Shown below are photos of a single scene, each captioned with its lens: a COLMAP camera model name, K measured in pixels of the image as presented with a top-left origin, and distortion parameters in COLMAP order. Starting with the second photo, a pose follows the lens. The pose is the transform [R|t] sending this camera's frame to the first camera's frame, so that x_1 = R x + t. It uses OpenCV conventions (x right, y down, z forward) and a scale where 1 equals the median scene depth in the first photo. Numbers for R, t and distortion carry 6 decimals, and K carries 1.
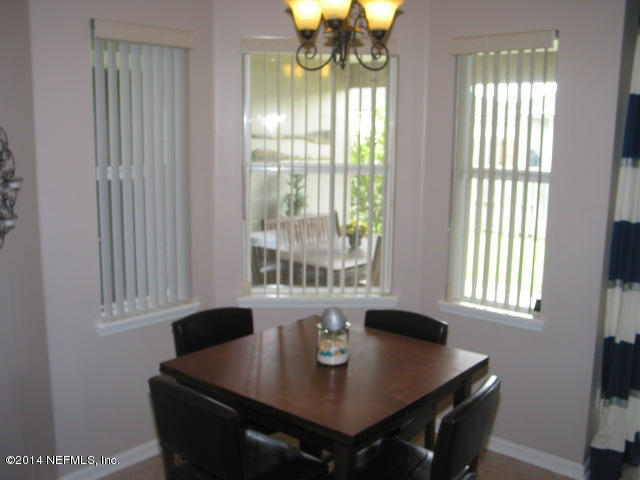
lens RADIAL K [[631.9, 0, 319.5], [0, 631.9, 238.6], [0, 0, 1]] dist [-0.085292, 0.000000]
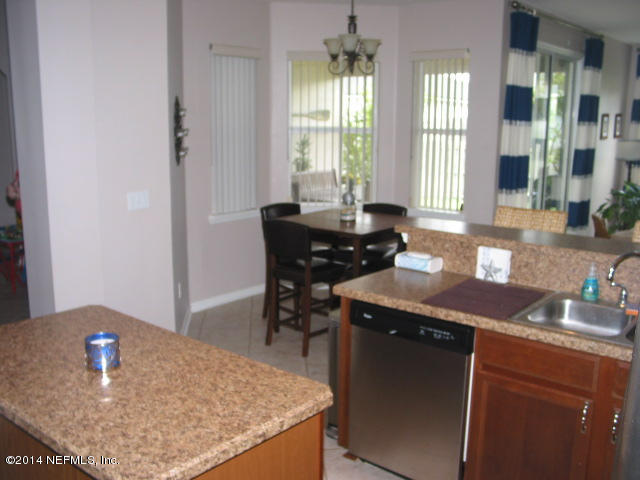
lens RADIAL K [[631.9, 0, 320.0], [0, 631.9, 240.9], [0, 0, 1]] dist [-0.085292, 0.000000]
pose [[0.999551, -0.010119, 0.028191, -0.088877], [0.009339, 0.999573, 0.027673, 0.145324], [-0.028459, -0.027397, 0.999219, -0.712237]]
